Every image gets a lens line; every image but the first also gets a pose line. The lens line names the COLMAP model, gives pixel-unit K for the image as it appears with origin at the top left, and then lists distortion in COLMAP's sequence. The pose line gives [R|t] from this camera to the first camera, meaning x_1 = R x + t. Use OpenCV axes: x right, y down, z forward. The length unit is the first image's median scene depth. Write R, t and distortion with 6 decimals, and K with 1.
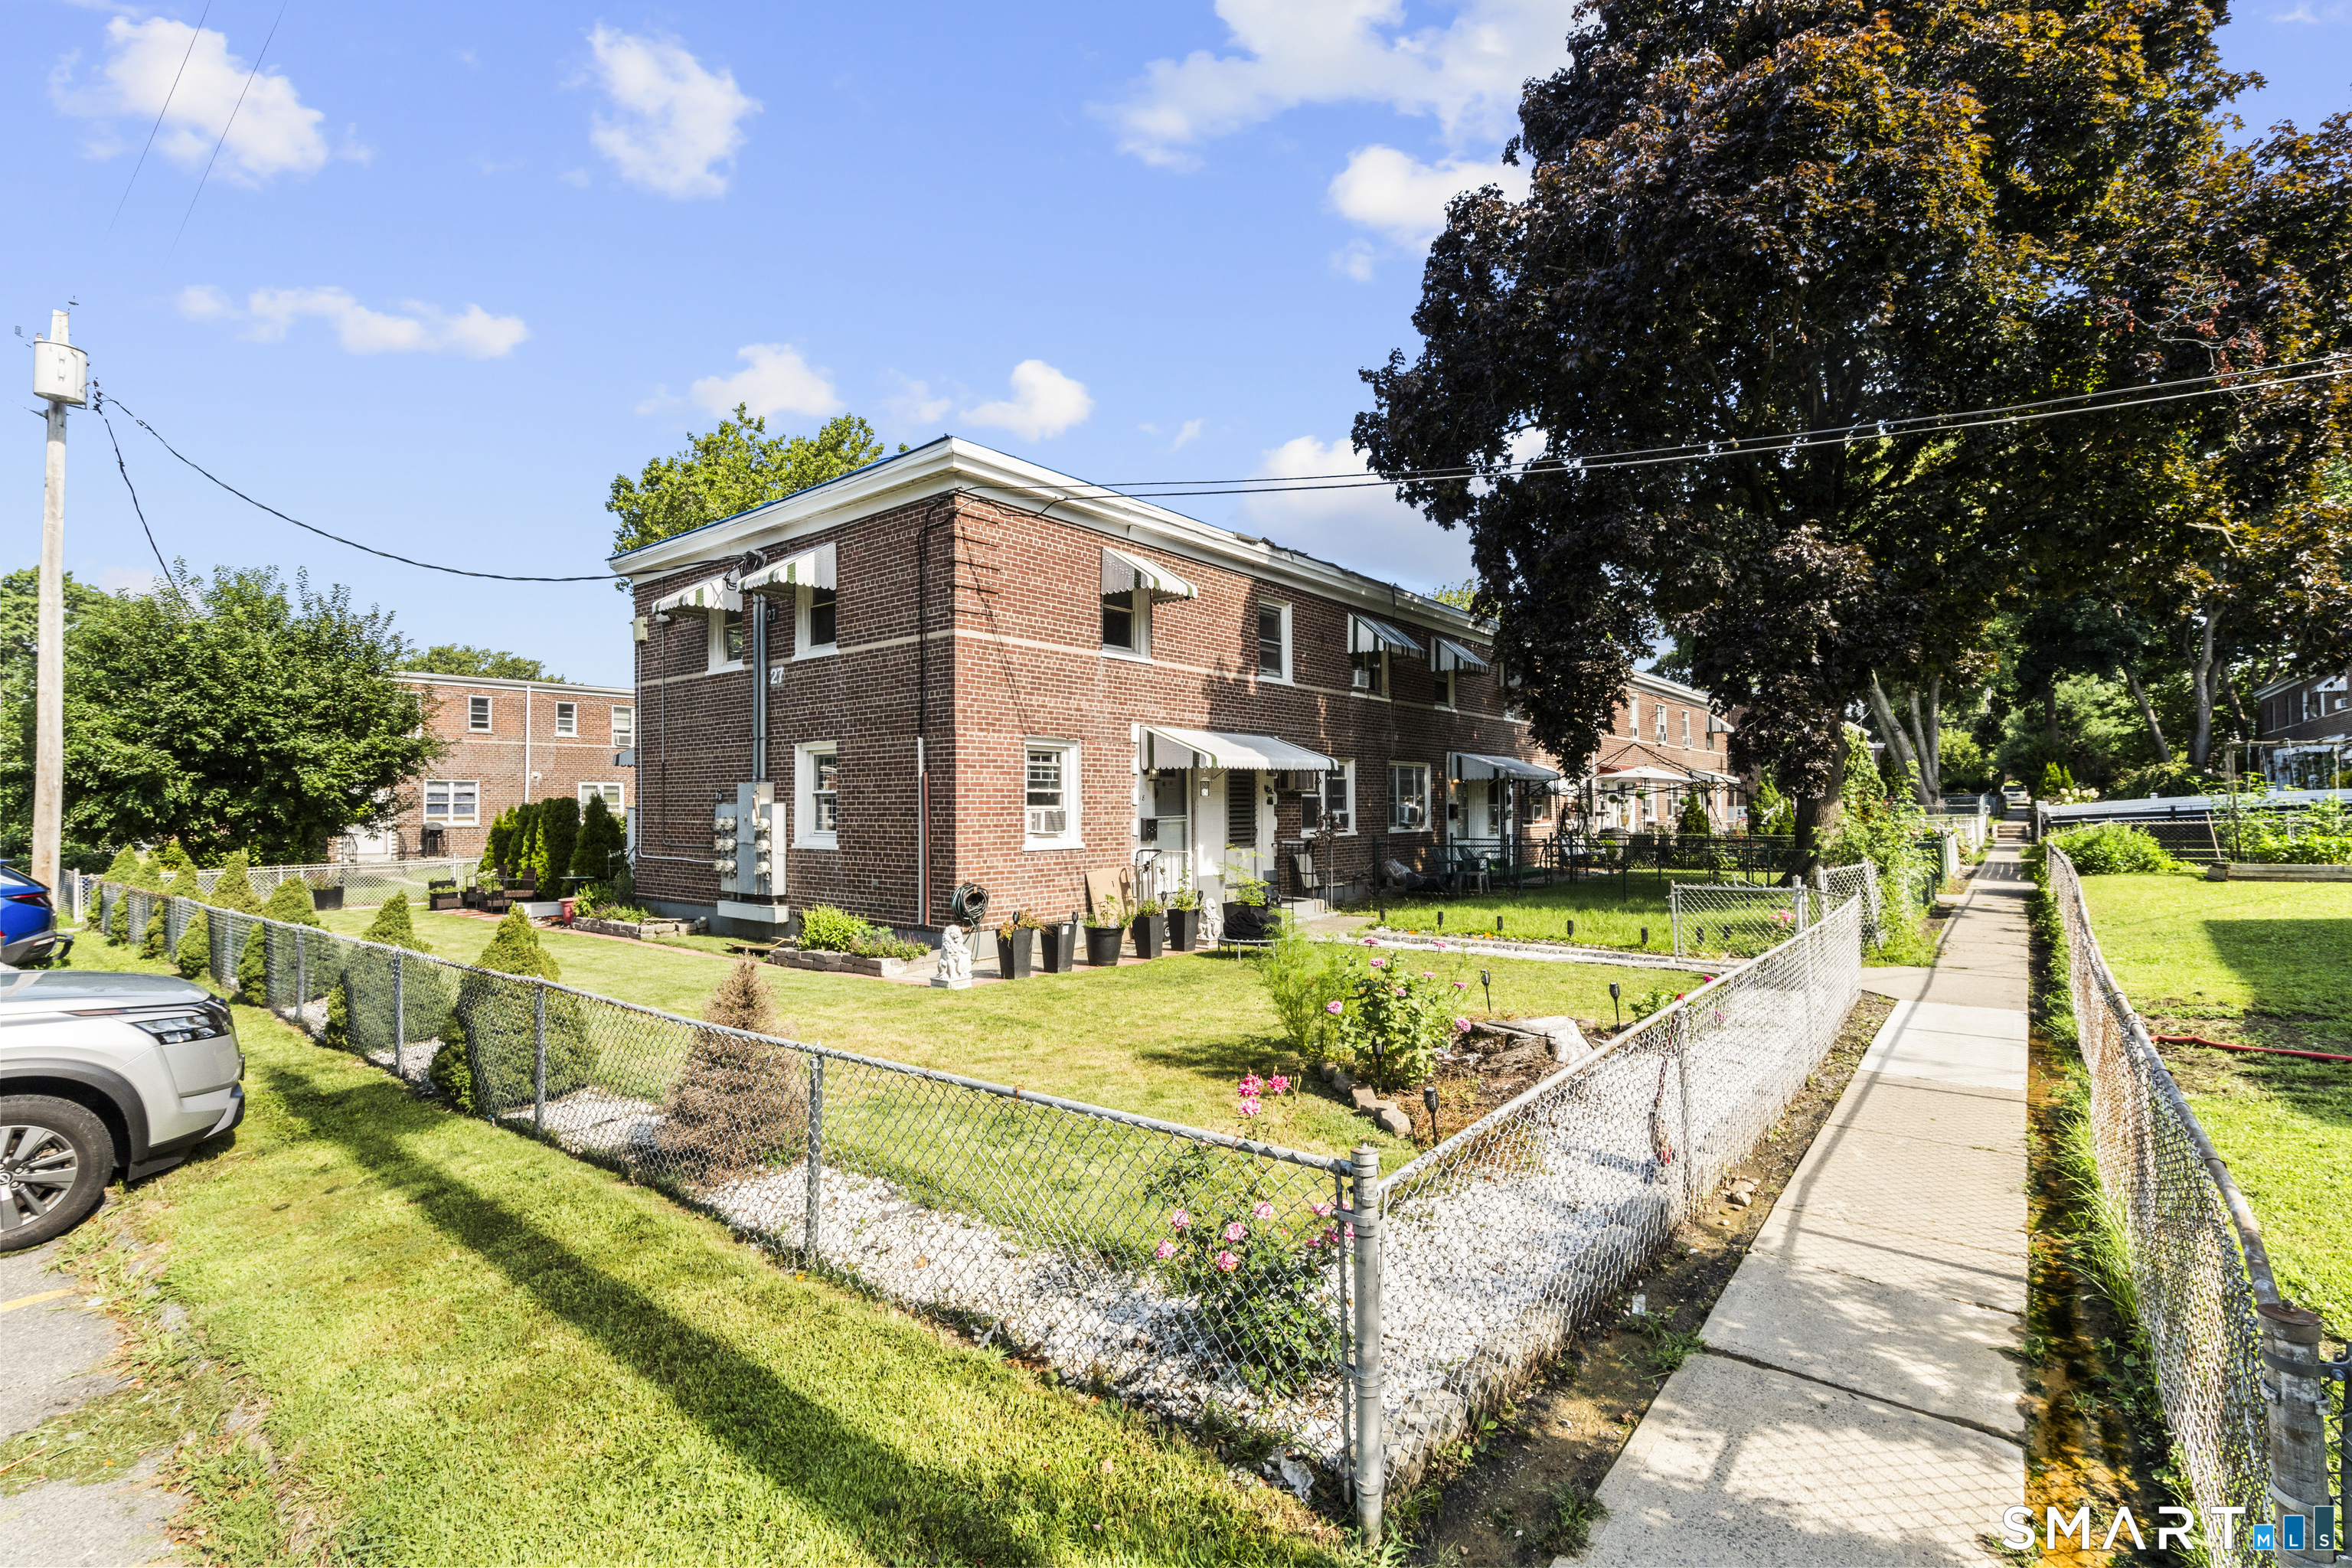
lens RADIAL K [[1051.9, 0, 1176.1], [0, 1051.9, 789.3], [0, 0, 1]] dist [-0.006343, 0.003350]
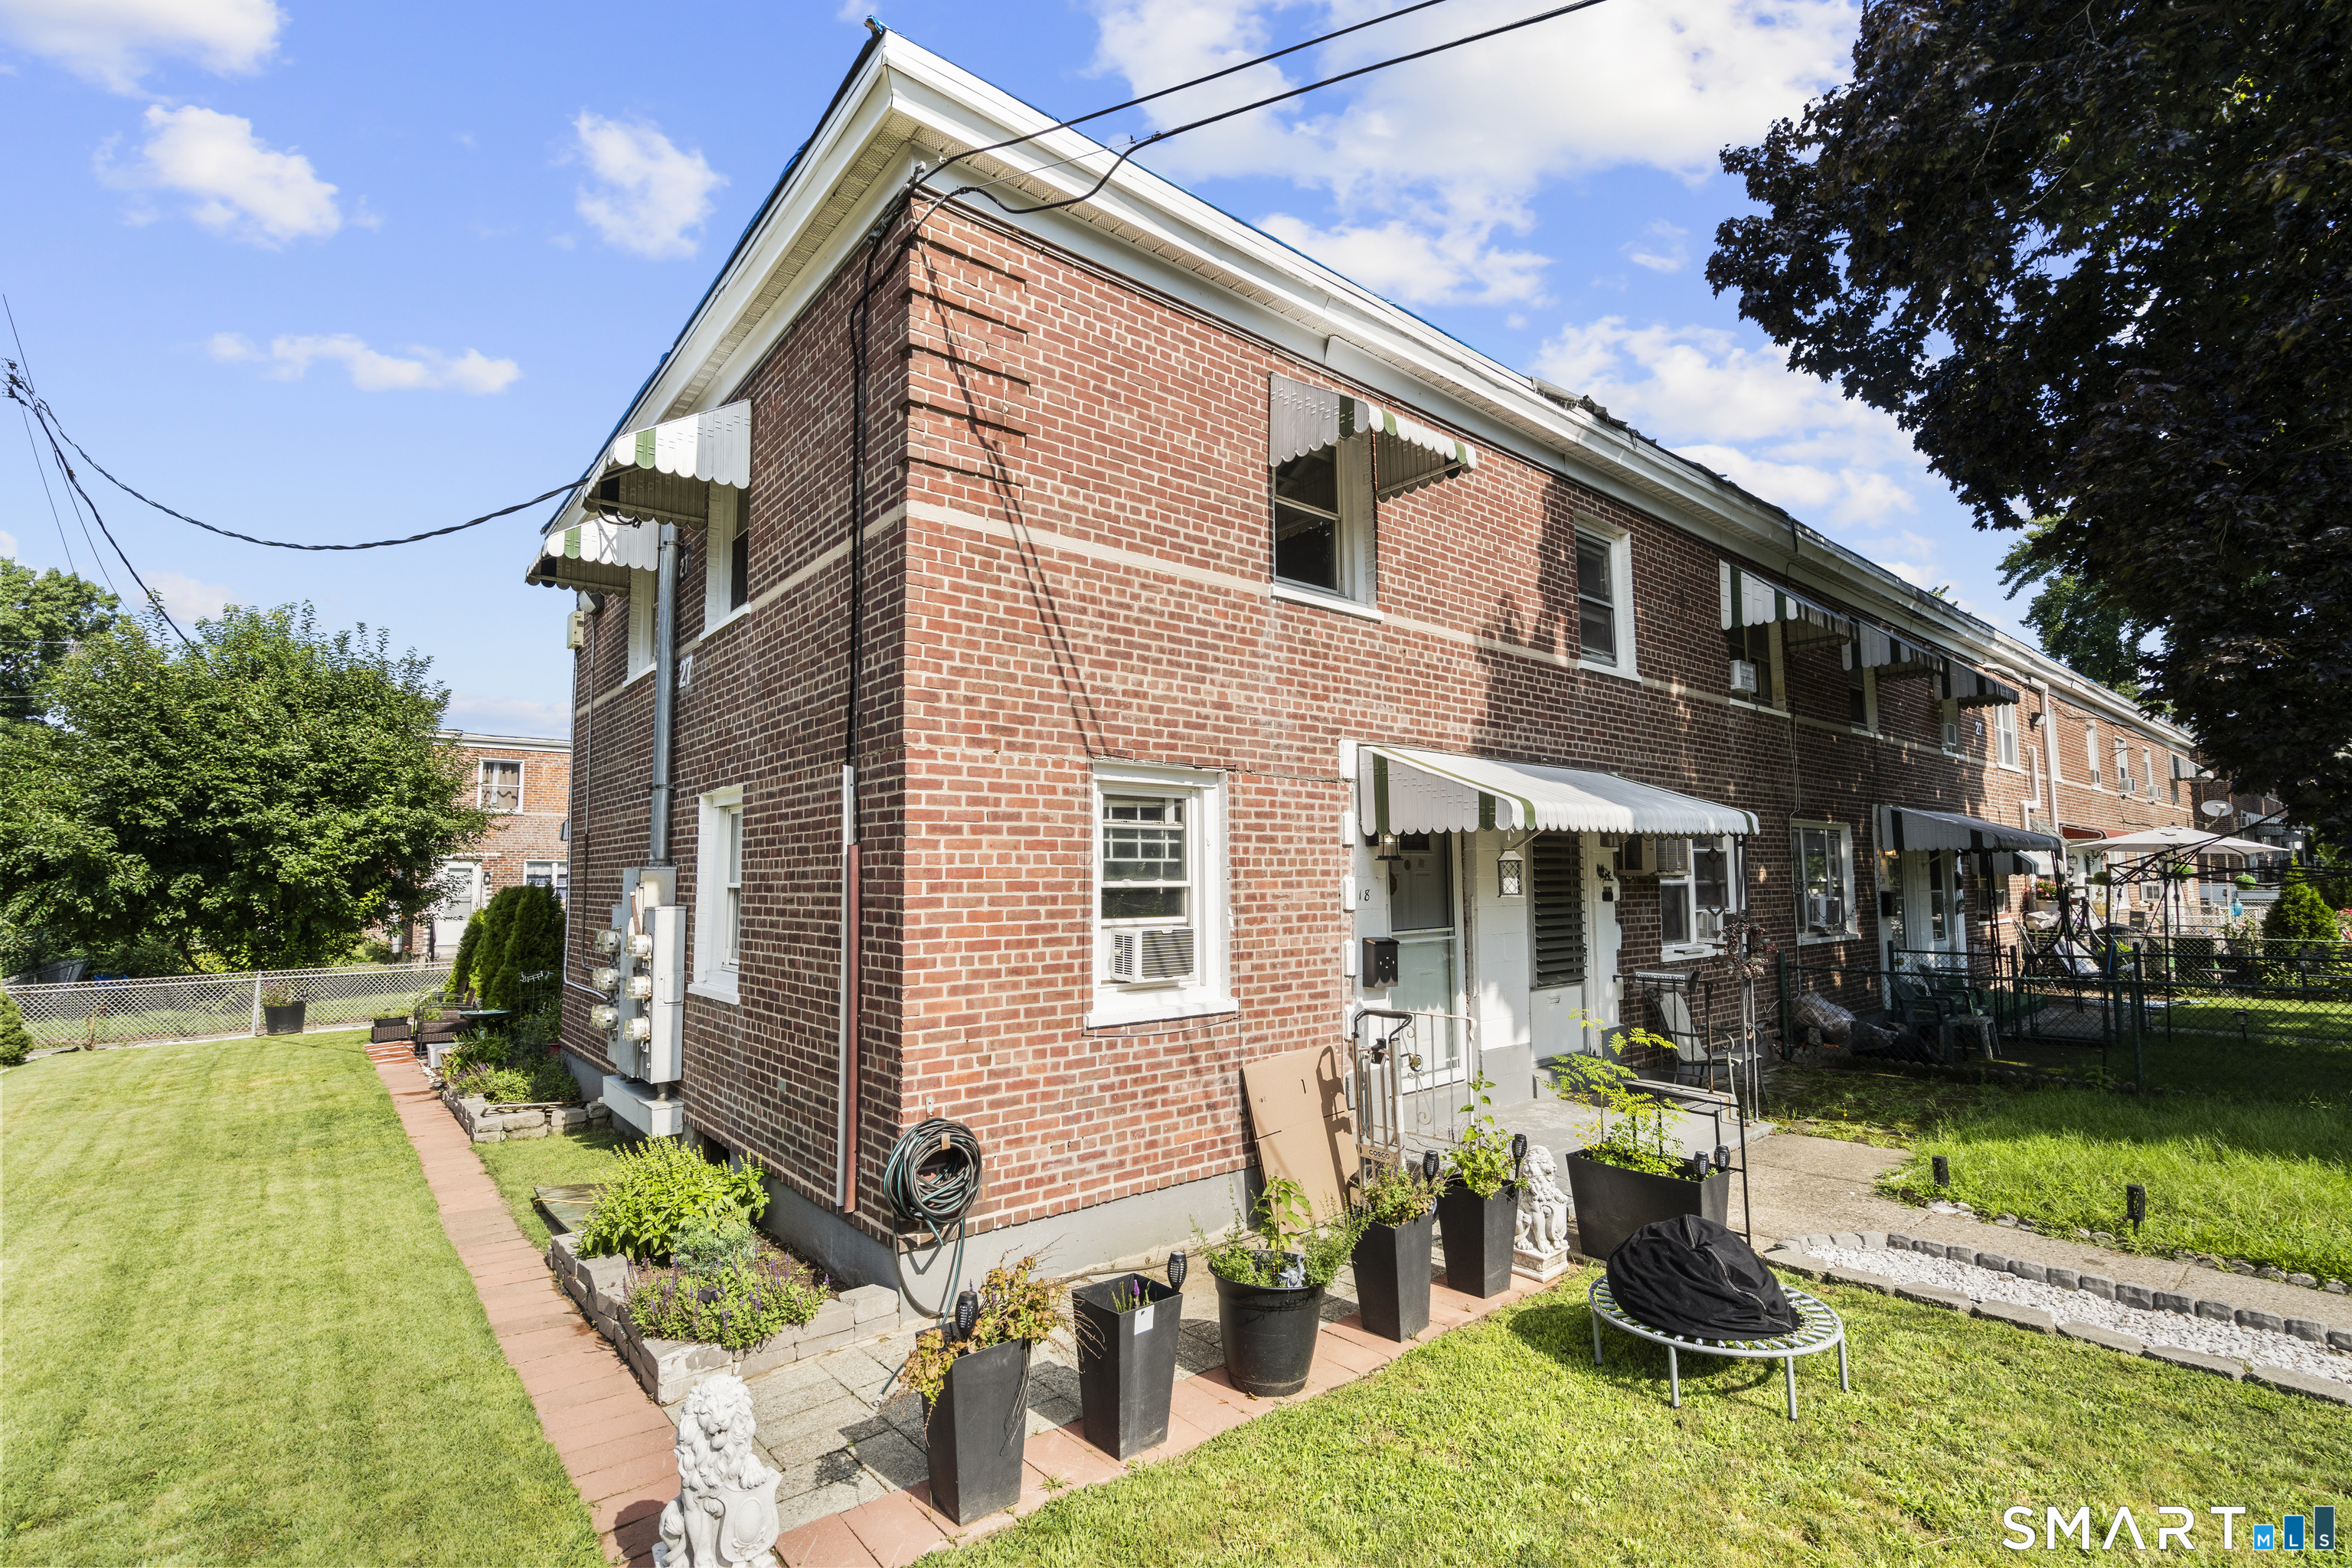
lens RADIAL K [[1051.9, 0, 1173.7], [0, 1051.9, 784.0], [0, 0, 1]] dist [-0.006343, 0.003350]
pose [[0.979629, -0.020888, -0.199727, -0.020765], [0.005995, 0.997174, -0.074883, -0.006919], [0.200727, 0.072161, 0.976986, 0.517039]]
